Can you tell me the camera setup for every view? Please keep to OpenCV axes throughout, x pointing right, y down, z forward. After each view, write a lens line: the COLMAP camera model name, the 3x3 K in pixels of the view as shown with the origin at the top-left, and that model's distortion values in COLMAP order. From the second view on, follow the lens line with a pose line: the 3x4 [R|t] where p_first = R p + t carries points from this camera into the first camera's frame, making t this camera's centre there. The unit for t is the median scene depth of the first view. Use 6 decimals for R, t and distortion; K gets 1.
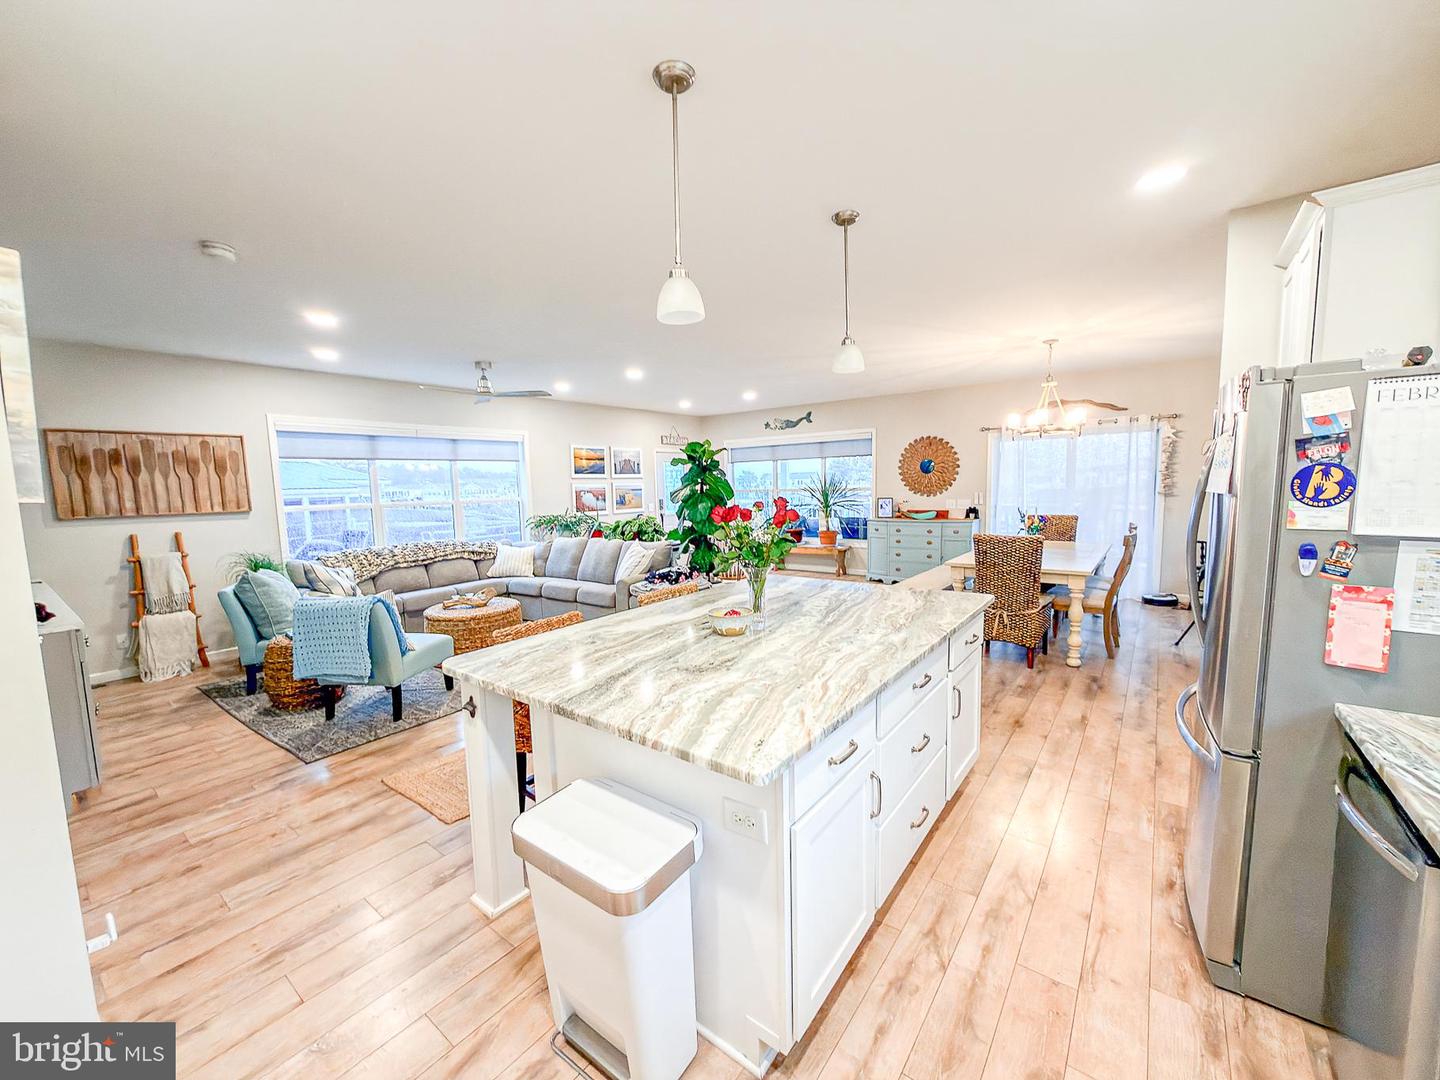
lens RADIAL K [[571.5, 0, 721.0], [0, 571.5, 540.6], [0, 0, 1]] dist [0.001556, -0.000697]
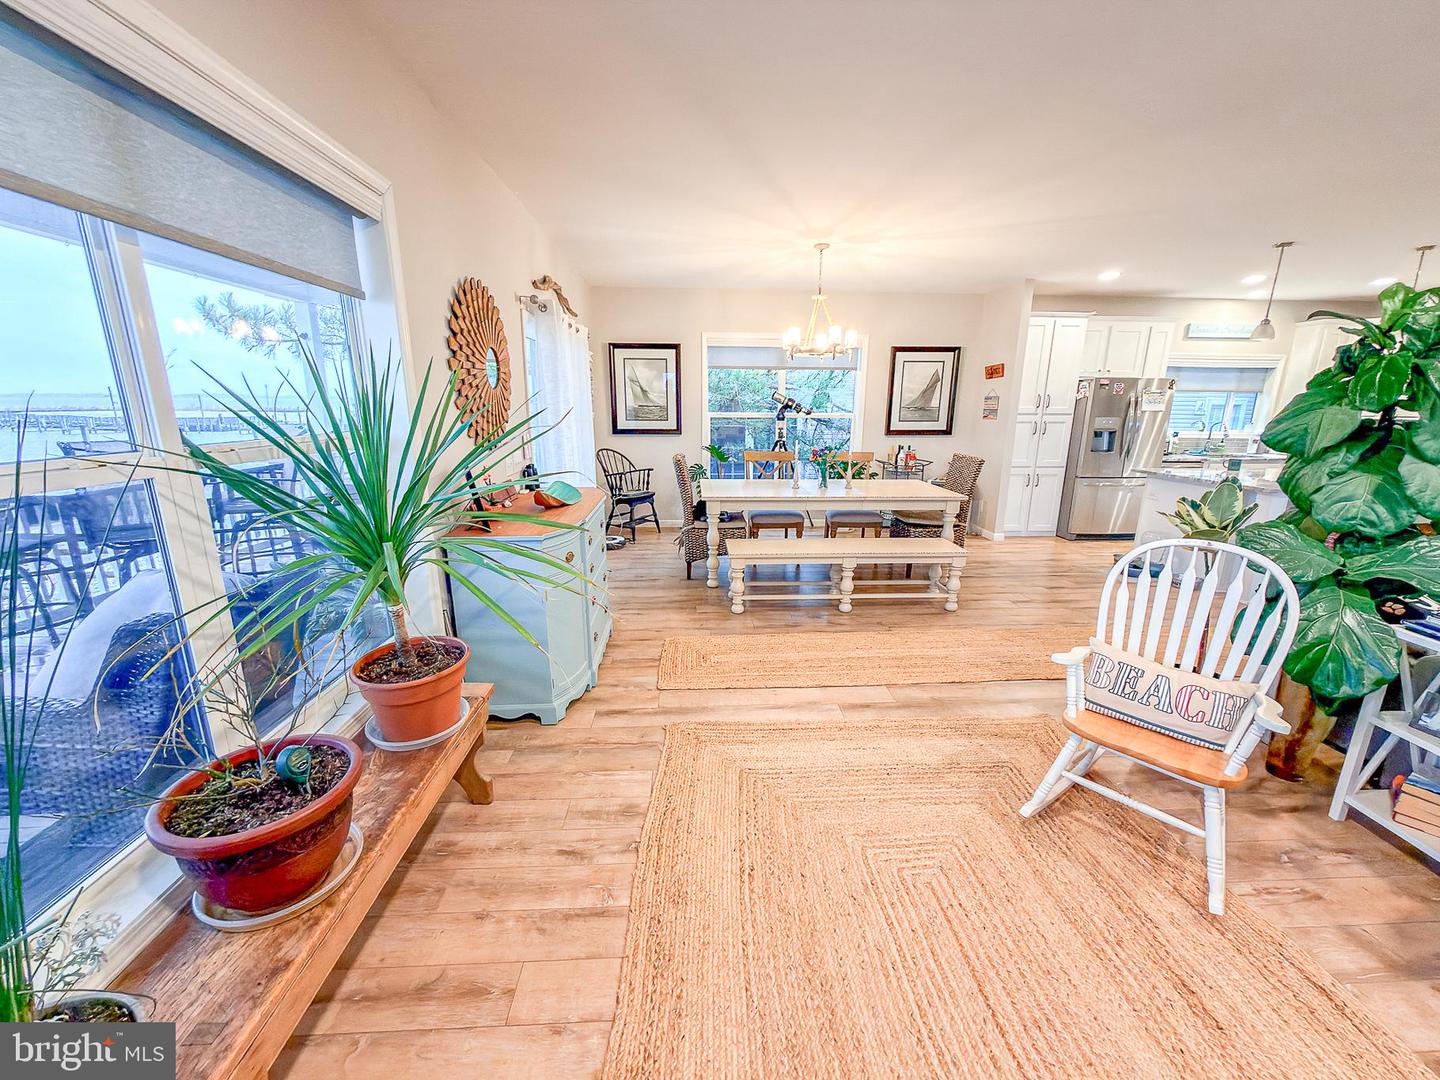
lens RADIAL K [[571.5, 0, 721.2], [0, 571.5, 543.1], [0, 0, 1]] dist [0.001556, -0.000697]
pose [[-0.651847, -0.161547, 0.740944, -0.040172], [0.085027, 0.955317, 0.283089, -0.152786], [-0.753569, 0.247531, -0.608985, 1.543842]]
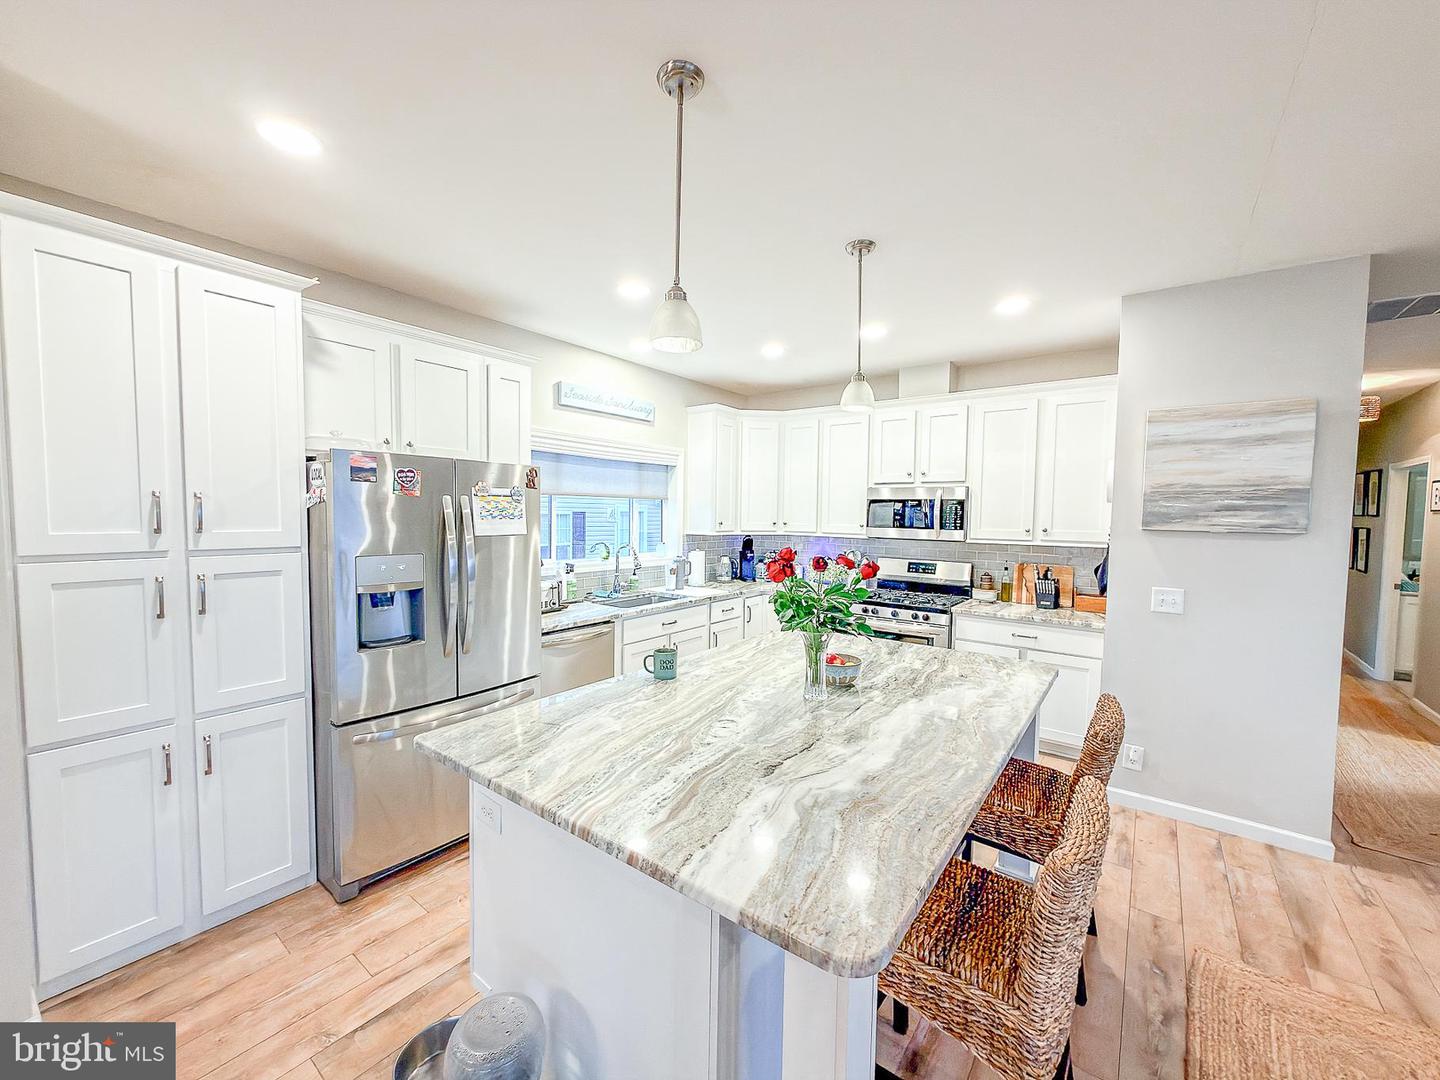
lens RADIAL K [[571.5, 0, 721.5], [0, 571.5, 544.3], [0, 0, 1]] dist [0.001556, -0.000697]
pose [[-0.999934, 0.011261, -0.002457, 0.081109], [0.010732, 0.987393, 0.157923, -0.085632], [0.004205, 0.157887, -0.987448, 0.729122]]
